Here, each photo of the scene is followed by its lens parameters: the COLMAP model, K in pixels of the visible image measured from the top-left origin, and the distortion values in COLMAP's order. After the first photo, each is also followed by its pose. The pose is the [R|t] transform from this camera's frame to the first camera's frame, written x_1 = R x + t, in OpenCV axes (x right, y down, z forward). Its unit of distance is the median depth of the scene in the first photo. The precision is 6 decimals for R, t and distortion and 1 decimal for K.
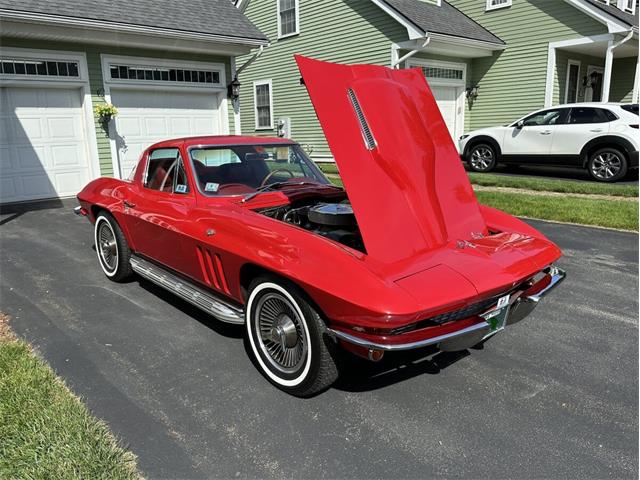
lens RADIAL K [[485.4, 0, 289.1], [0, 485.4, 239.7], [0, 0, 1]] dist [0.026113, -0.053559]
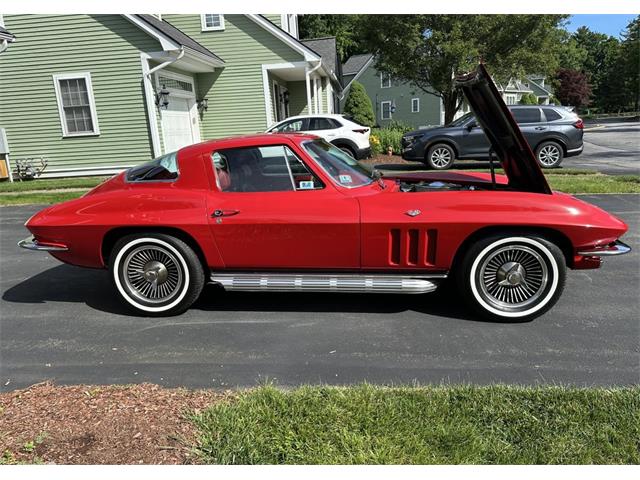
lens RADIAL K [[470.1, 0, 312.4], [0, 470.1, 240.3], [0, 0, 1]] dist [-0.001318, -0.030493]
pose [[0.722140, -0.162504, 0.672388, -0.308021], [0.174193, 0.983411, 0.050590, -0.014944], [-0.669455, 0.080592, 0.738468, 0.109225]]
